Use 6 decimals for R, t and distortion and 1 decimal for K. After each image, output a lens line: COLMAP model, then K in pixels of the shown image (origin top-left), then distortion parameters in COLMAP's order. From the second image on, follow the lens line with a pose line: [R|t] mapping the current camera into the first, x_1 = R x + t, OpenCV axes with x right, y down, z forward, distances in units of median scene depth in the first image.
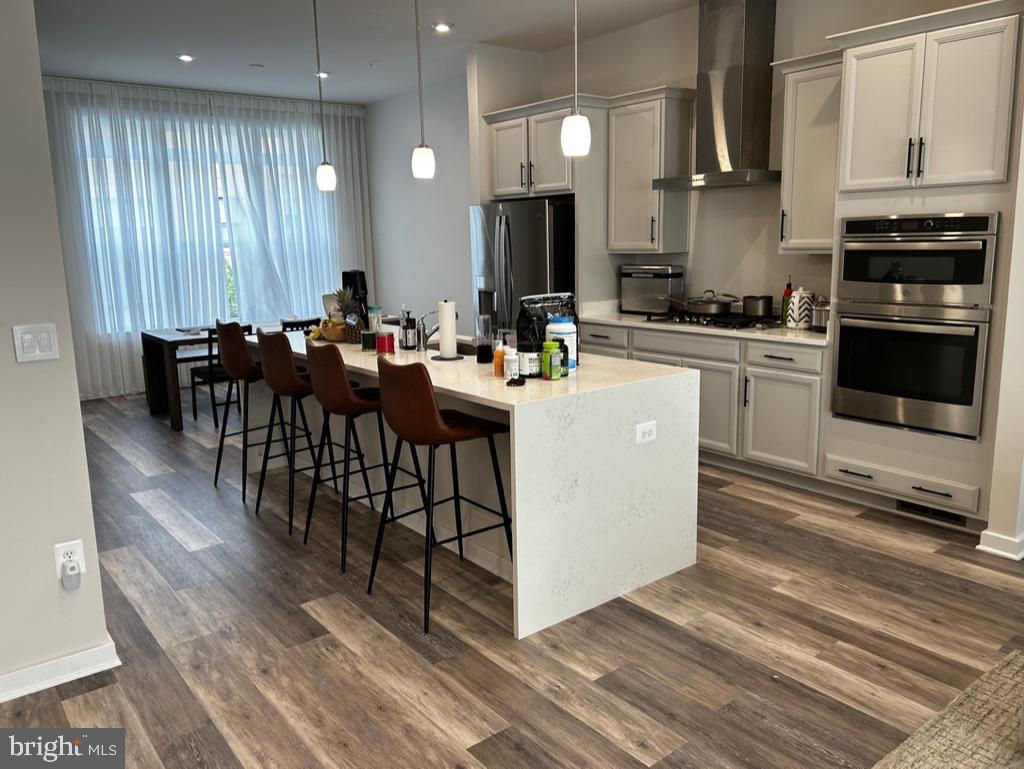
lens RADIAL K [[771.9, 0, 511.0], [0, 771.9, 382.4], [0, 0, 1]] dist [0.048522, -0.044466]
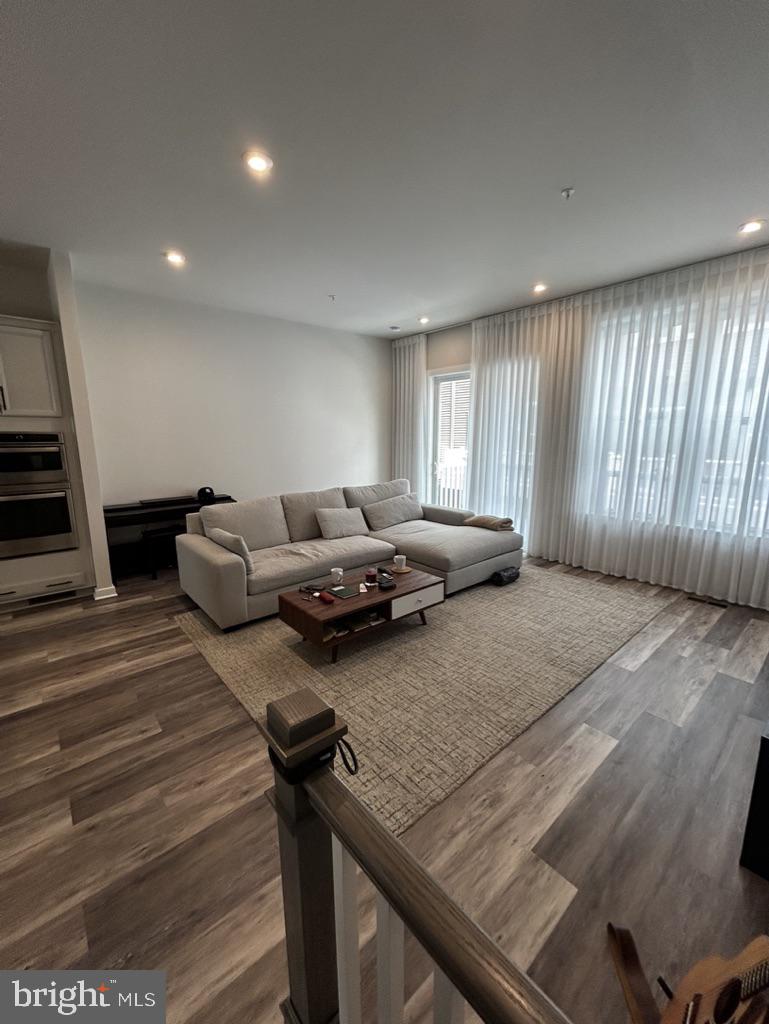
lens RADIAL K [[412.3, 0, 384.5], [0, 412.3, 512.0], [0, 0, 1]] dist [0.000087, -0.000004]
pose [[-0.038858, -0.162552, 0.985935, -0.451466], [0.186347, 0.968192, 0.166971, -0.045675], [-0.981715, 0.190214, -0.007331, 0.245620]]
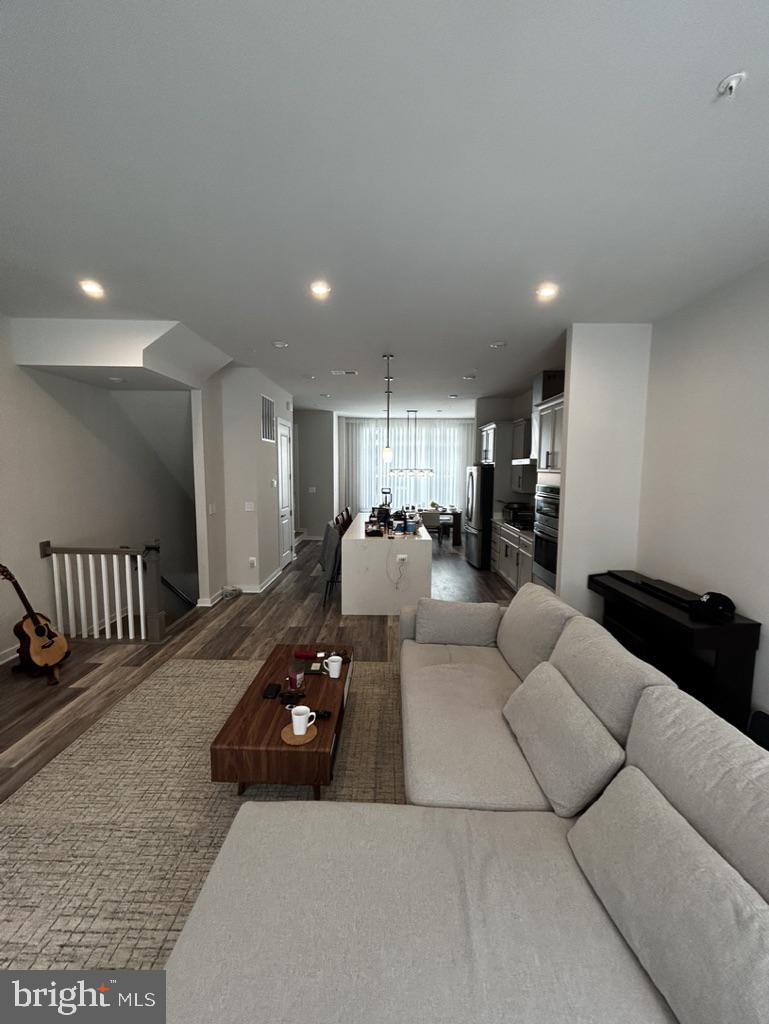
lens RADIAL K [[418.5, 0, 390.0], [0, 418.5, 509.5], [0, 0, 1]] dist [0.000468, 0.000070]
pose [[0.781488, 0.094130, -0.616779, 0.958085], [-0.141629, 0.989511, -0.028436, -0.054099], [0.607633, 0.109576, 0.786623, -0.207291]]
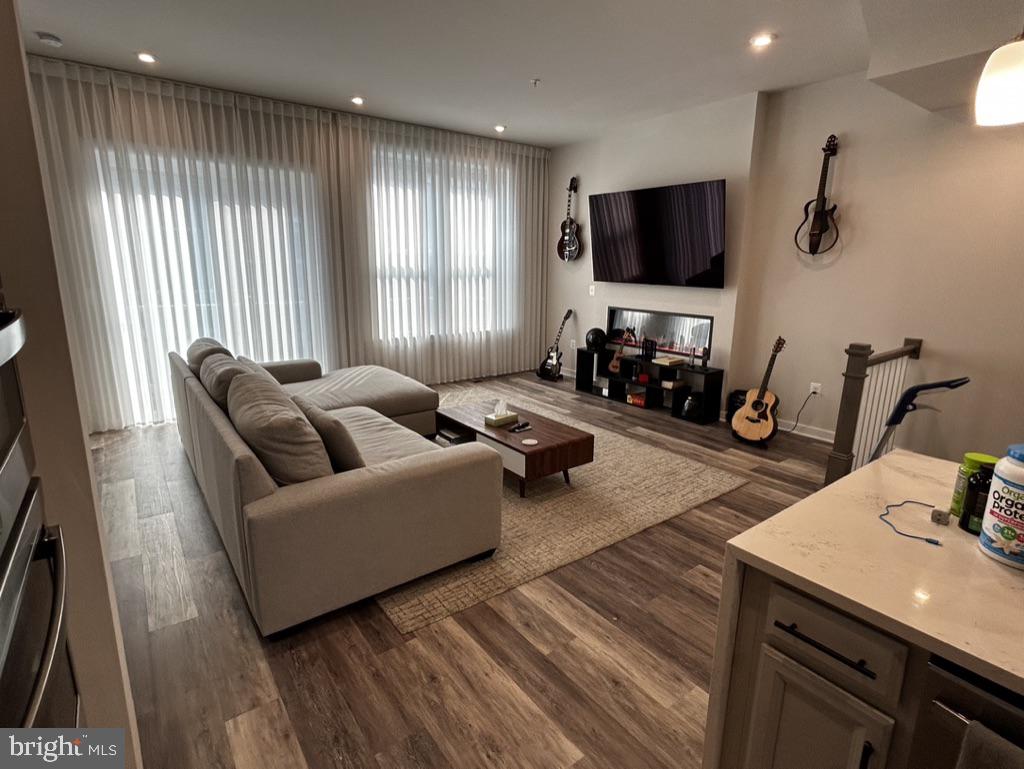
lens RADIAL K [[520.8, 0, 510.7], [0, 520.8, 379.0], [0, 0, 1]] dist [-0.002044, -0.000161]
pose [[-0.999421, 0.004304, 0.033759, 0.360460], [0.017177, 0.920147, 0.391196, -0.243121], [-0.029380, 0.391549, -0.919688, 1.228559]]
